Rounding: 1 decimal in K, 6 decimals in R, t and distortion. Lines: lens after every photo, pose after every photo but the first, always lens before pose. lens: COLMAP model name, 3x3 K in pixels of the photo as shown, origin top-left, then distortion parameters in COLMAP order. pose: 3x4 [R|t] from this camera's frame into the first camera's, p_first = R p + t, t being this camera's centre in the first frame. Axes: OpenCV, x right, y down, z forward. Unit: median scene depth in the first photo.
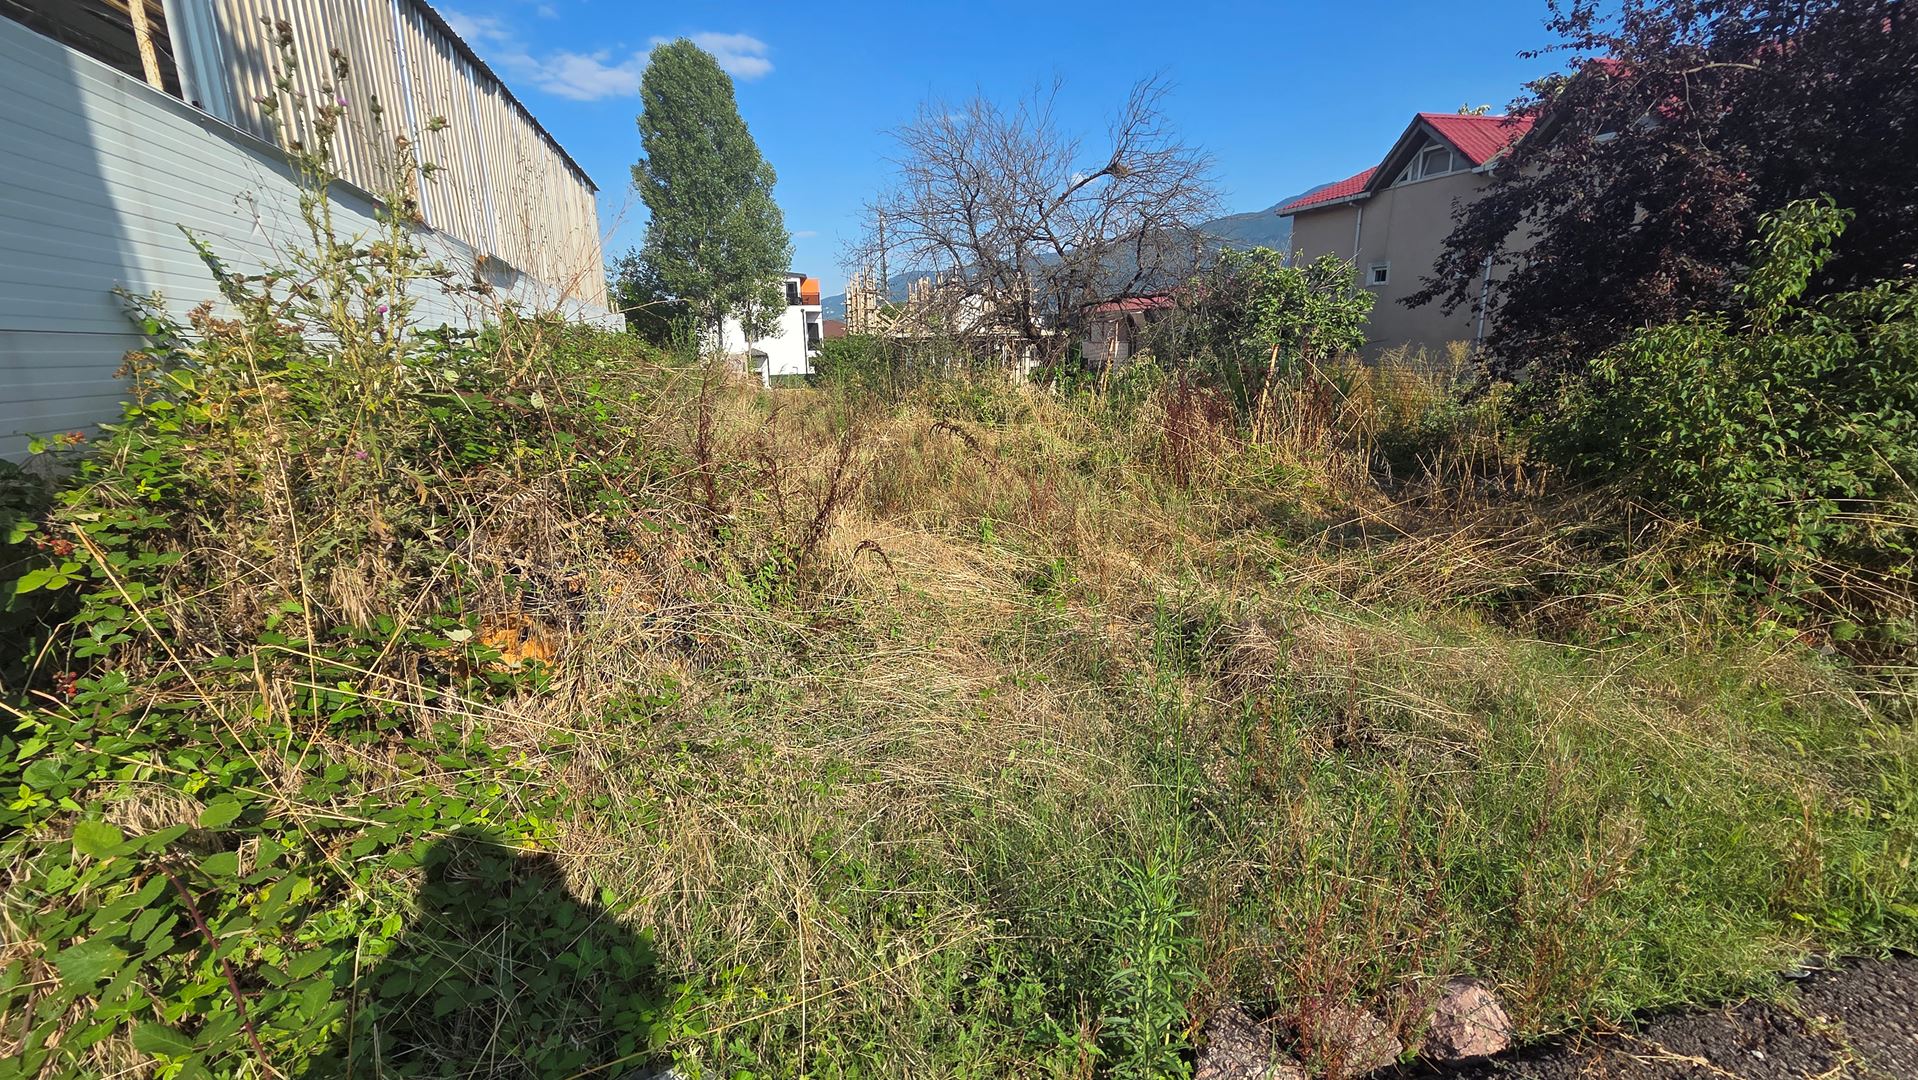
lens RADIAL K [[782.7, 0, 955.5], [0, 782.7, 536.9], [0, 0, 1]] dist [0.003086, -0.000610]
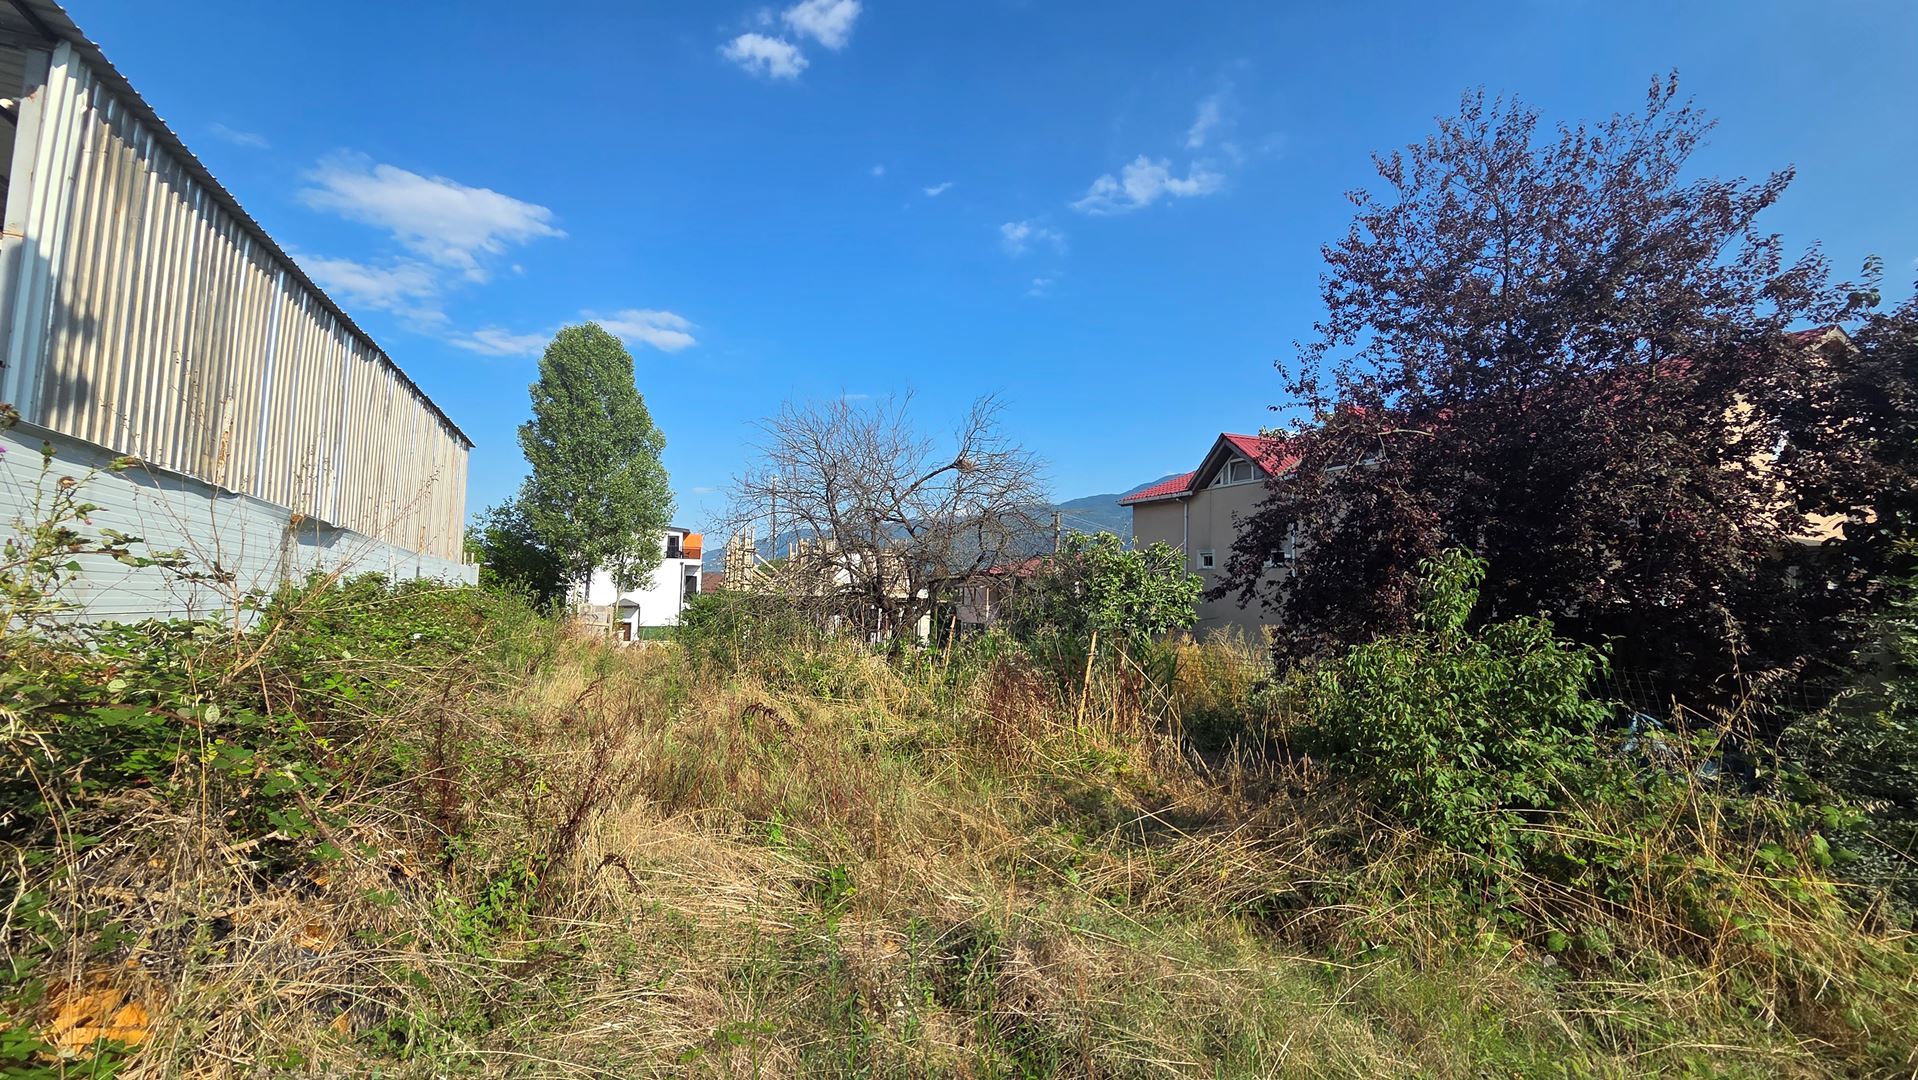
lens RADIAL K [[782.7, 0, 954.7], [0, 782.7, 539.7], [0, 0, 1]] dist [0.003086, -0.000610]
pose [[0.989111, 0.046232, 0.139722, 0.071491], [-0.000075, 0.949536, -0.313657, -0.029809], [-0.147172, 0.310232, 0.939200, -0.022998]]
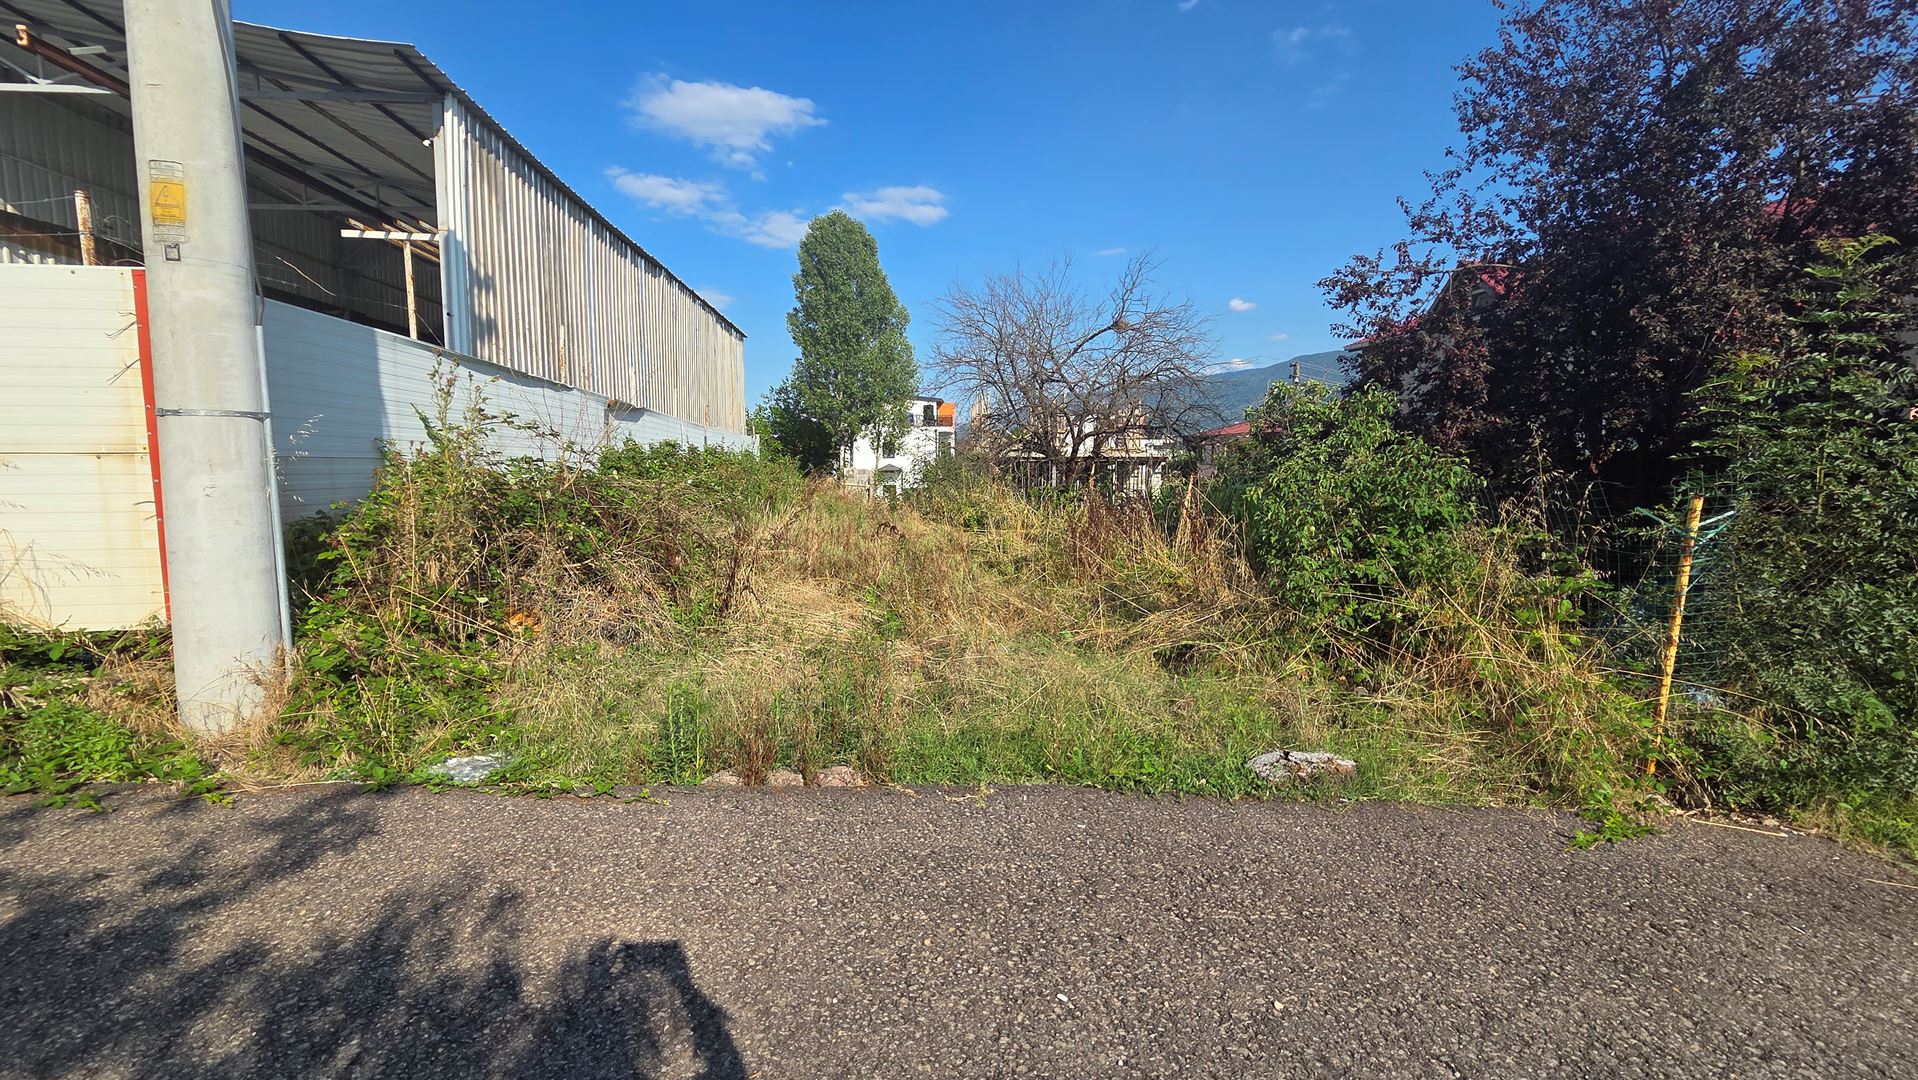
lens RADIAL K [[782.7, 0, 958.8], [0, 782.7, 538.6], [0, 0, 1]] dist [0.003086, -0.000610]
pose [[0.982733, 0.033662, -0.181941, 0.312926], [-0.059293, 0.988749, -0.137332, 0.053404], [0.175271, 0.145748, 0.973672, -0.267804]]
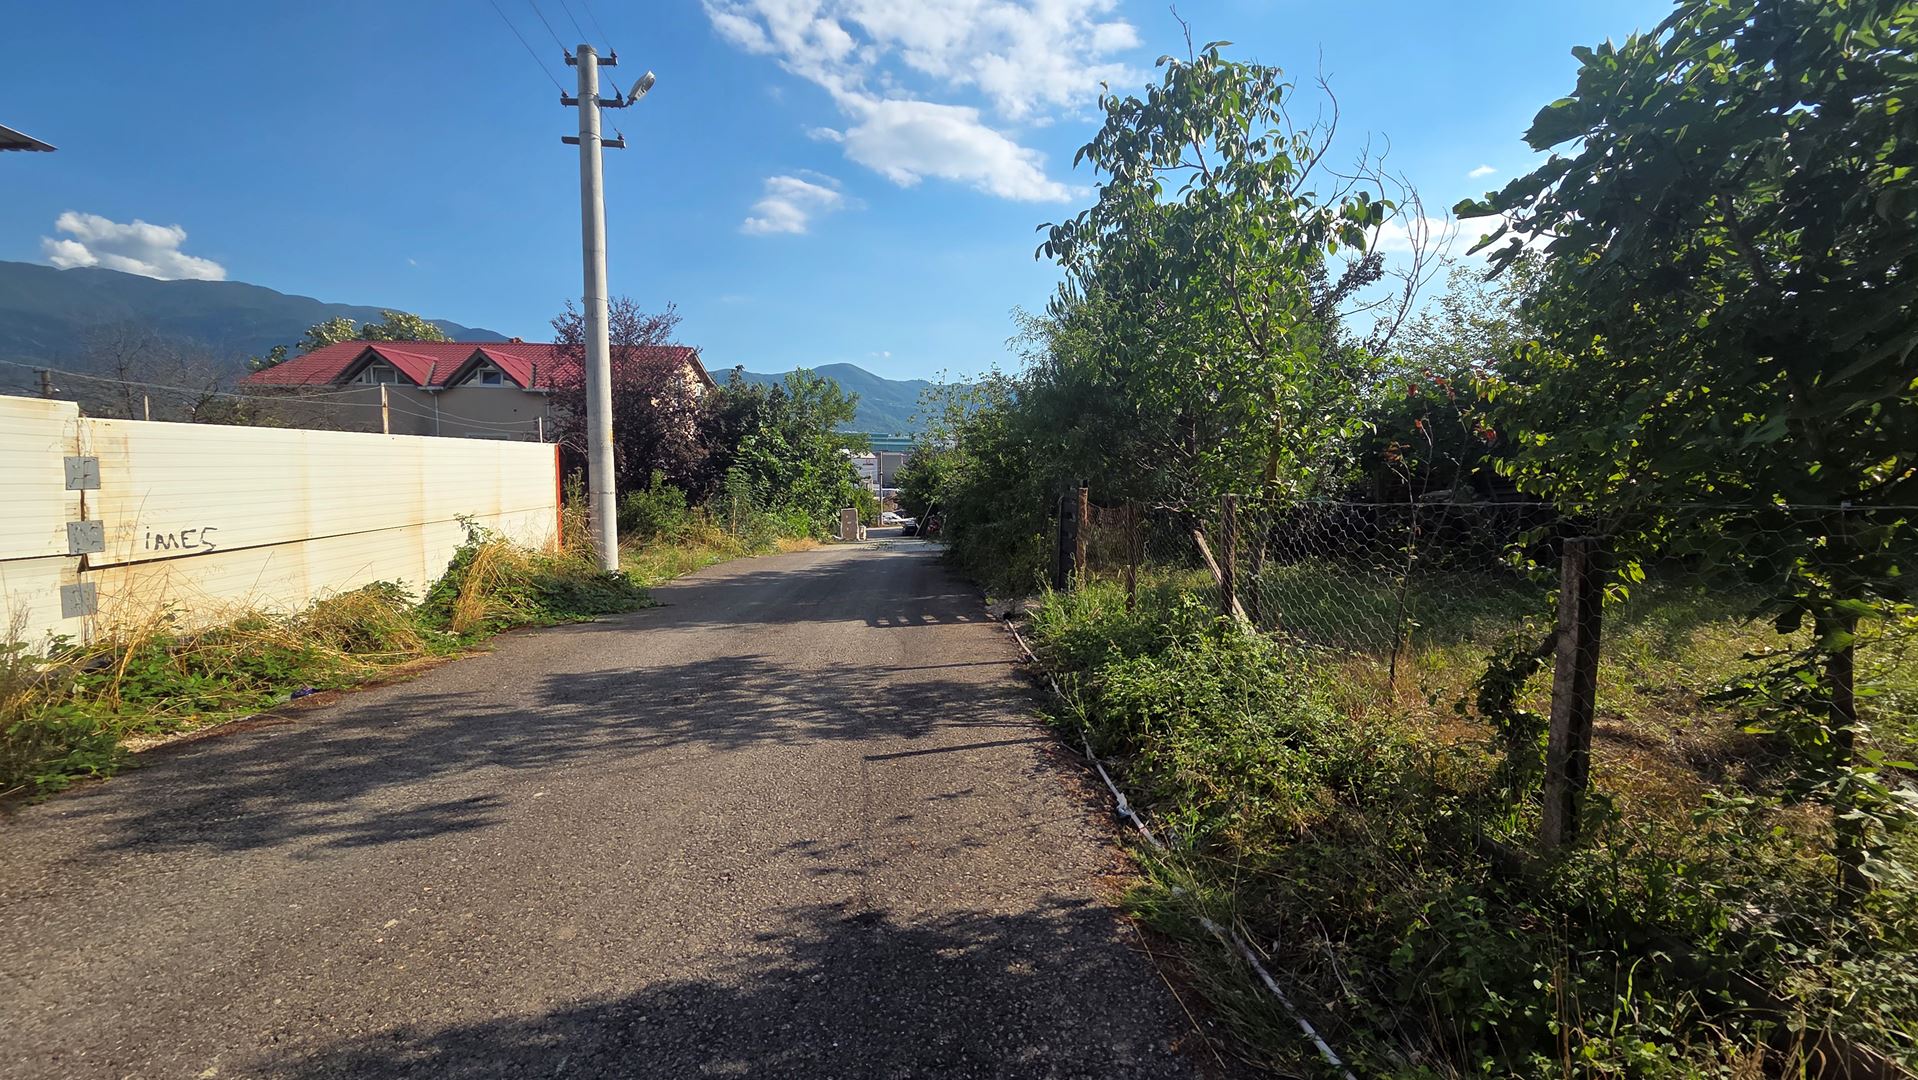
lens RADIAL K [[782.7, 0, 957.7], [0, 782.7, 550.2], [0, 0, 1]] dist [0.003086, -0.000610]
pose [[0.213510, -0.093123, 0.972492, -1.829728], [0.229770, 0.972310, 0.042660, 0.166173], [-0.949536, 0.214341, 0.228995, -0.998691]]
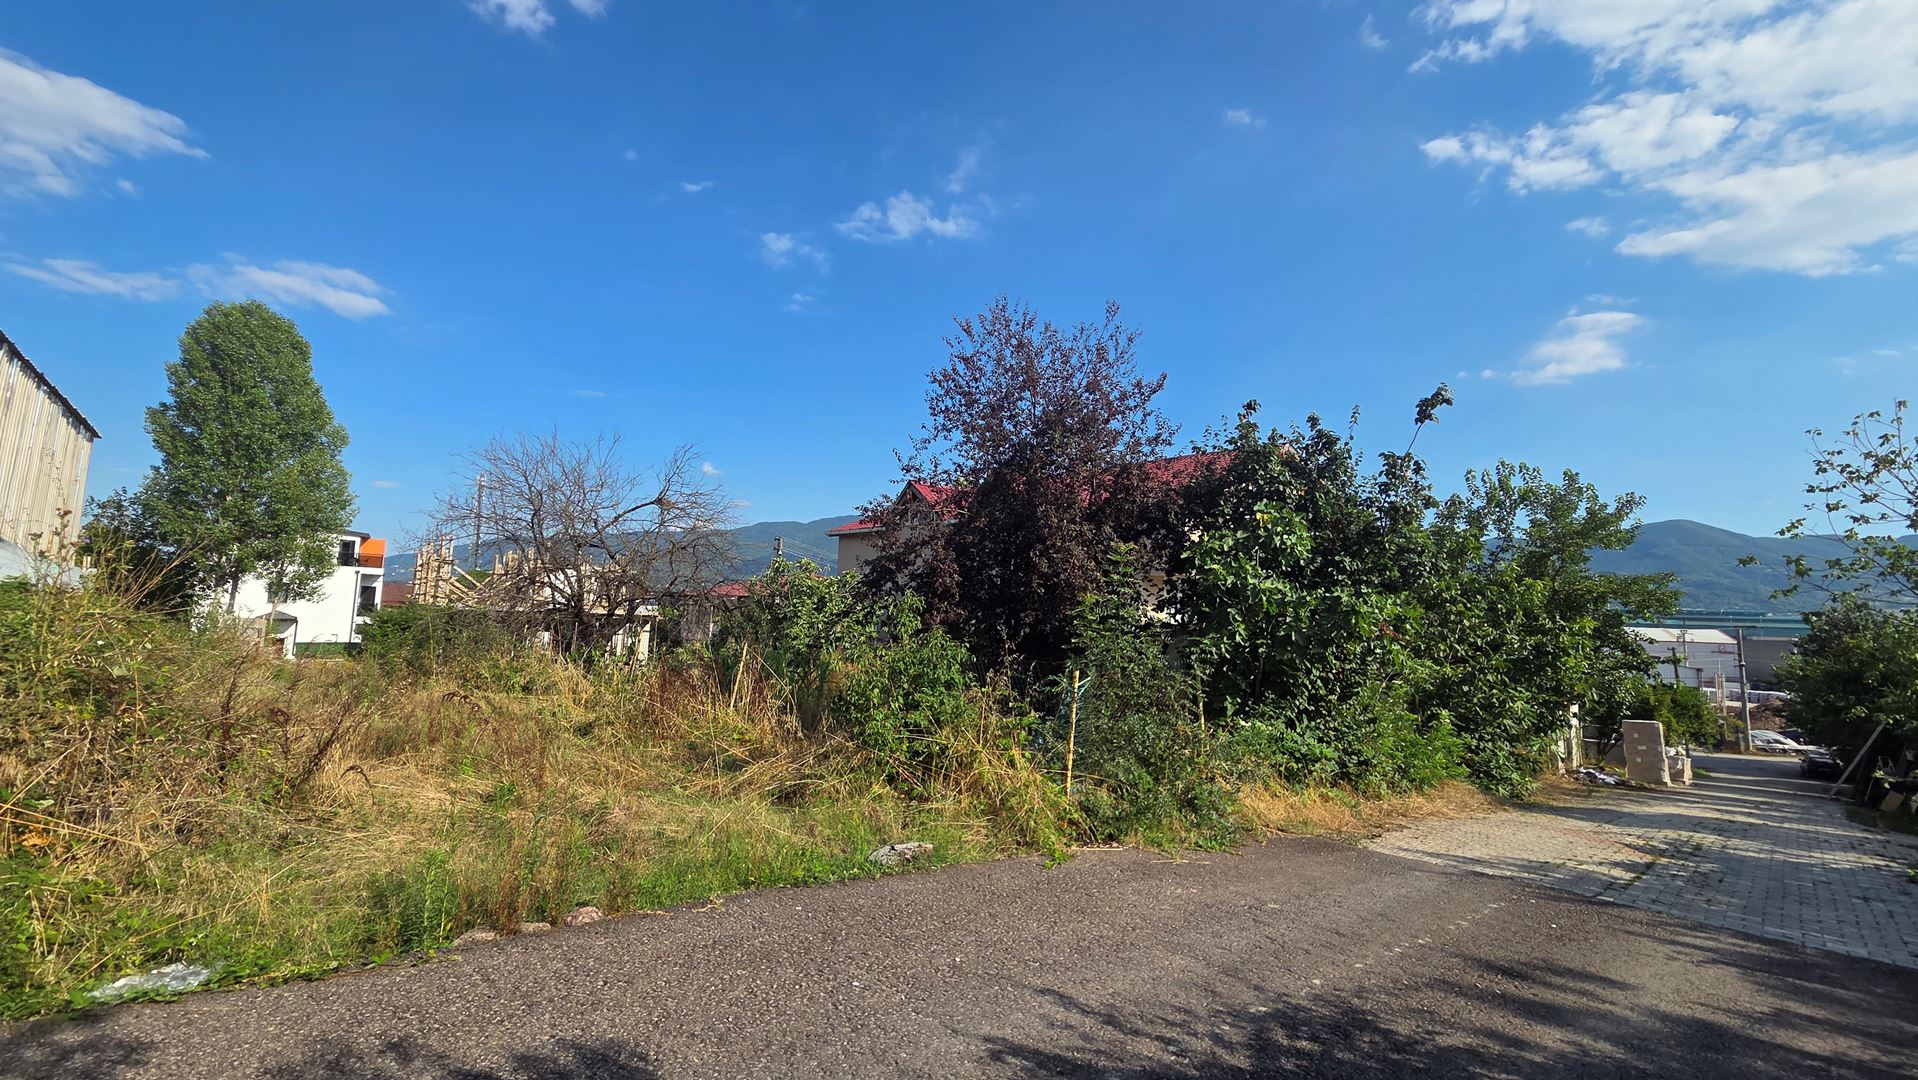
lens RADIAL K [[782.7, 0, 953.7], [0, 782.7, 539.3], [0, 0, 1]] dist [0.003086, -0.000610]
pose [[0.892786, 0.094020, 0.440561, 0.110951], [0.062502, 0.942666, -0.327833, 0.083064], [-0.446124, 0.320220, 0.835723, -0.484756]]
